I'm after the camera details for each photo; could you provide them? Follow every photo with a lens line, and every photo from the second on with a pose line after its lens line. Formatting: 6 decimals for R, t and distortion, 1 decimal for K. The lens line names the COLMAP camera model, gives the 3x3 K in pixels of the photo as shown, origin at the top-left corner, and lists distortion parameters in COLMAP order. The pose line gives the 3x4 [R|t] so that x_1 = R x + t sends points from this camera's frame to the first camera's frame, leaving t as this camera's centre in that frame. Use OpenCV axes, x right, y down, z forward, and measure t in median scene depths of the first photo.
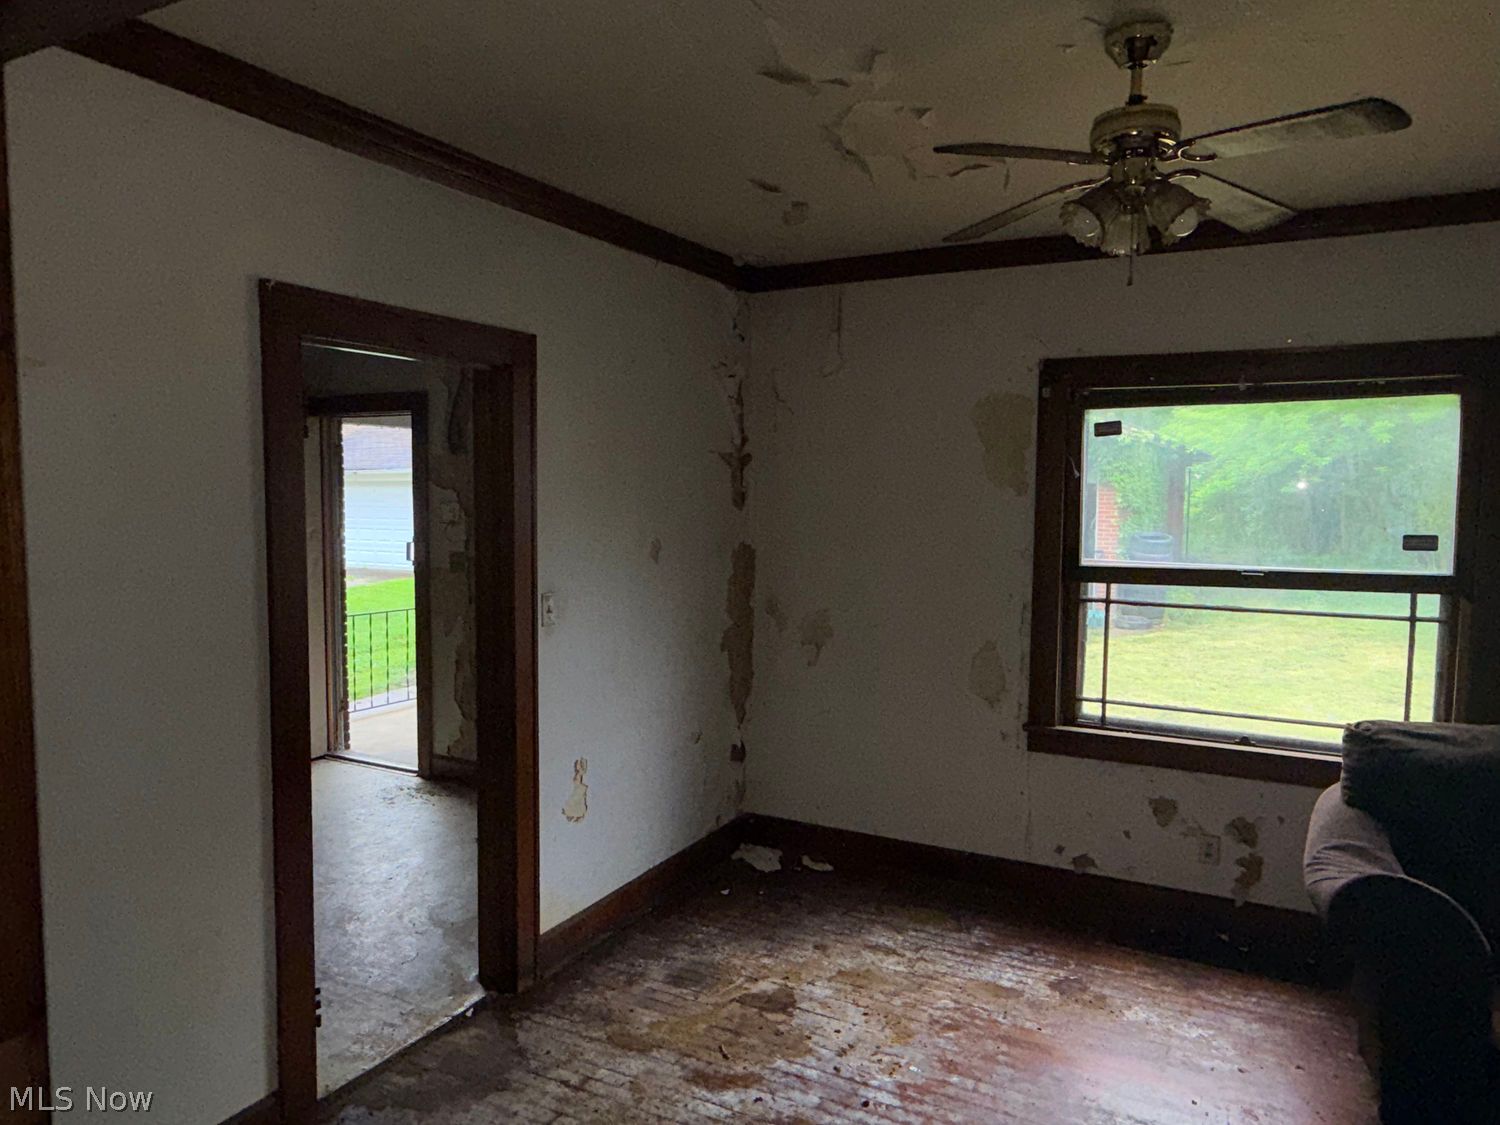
lens RADIAL K [[1034.1, 0, 743.4], [0, 1034.1, 557.8], [0, 0, 1]] dist [-0.000996, 0.001203]
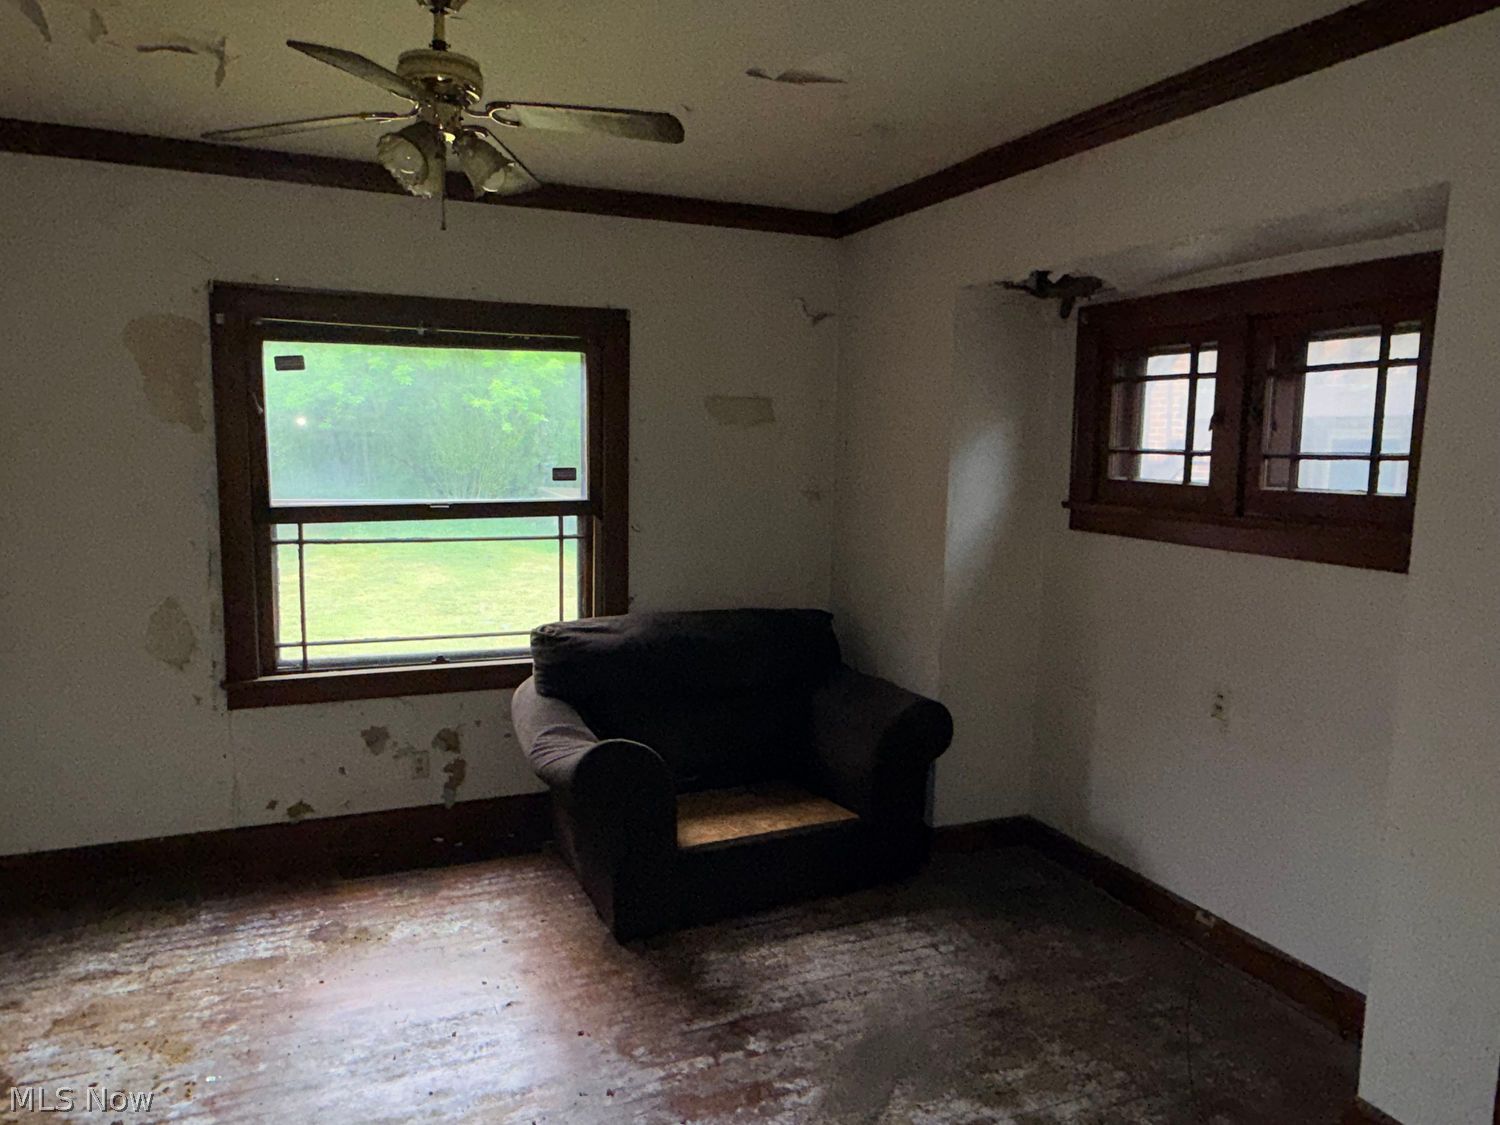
lens RADIAL K [[1034.1, 0, 743.4], [0, 1034.1, 557.8], [0, 0, 1]] dist [-0.000996, 0.001203]
pose [[0.615481, -0.087724, 0.783255, -0.181002], [0.038737, 0.995952, 0.081106, -0.007129], [-0.787199, -0.019578, 0.616388, 0.082807]]
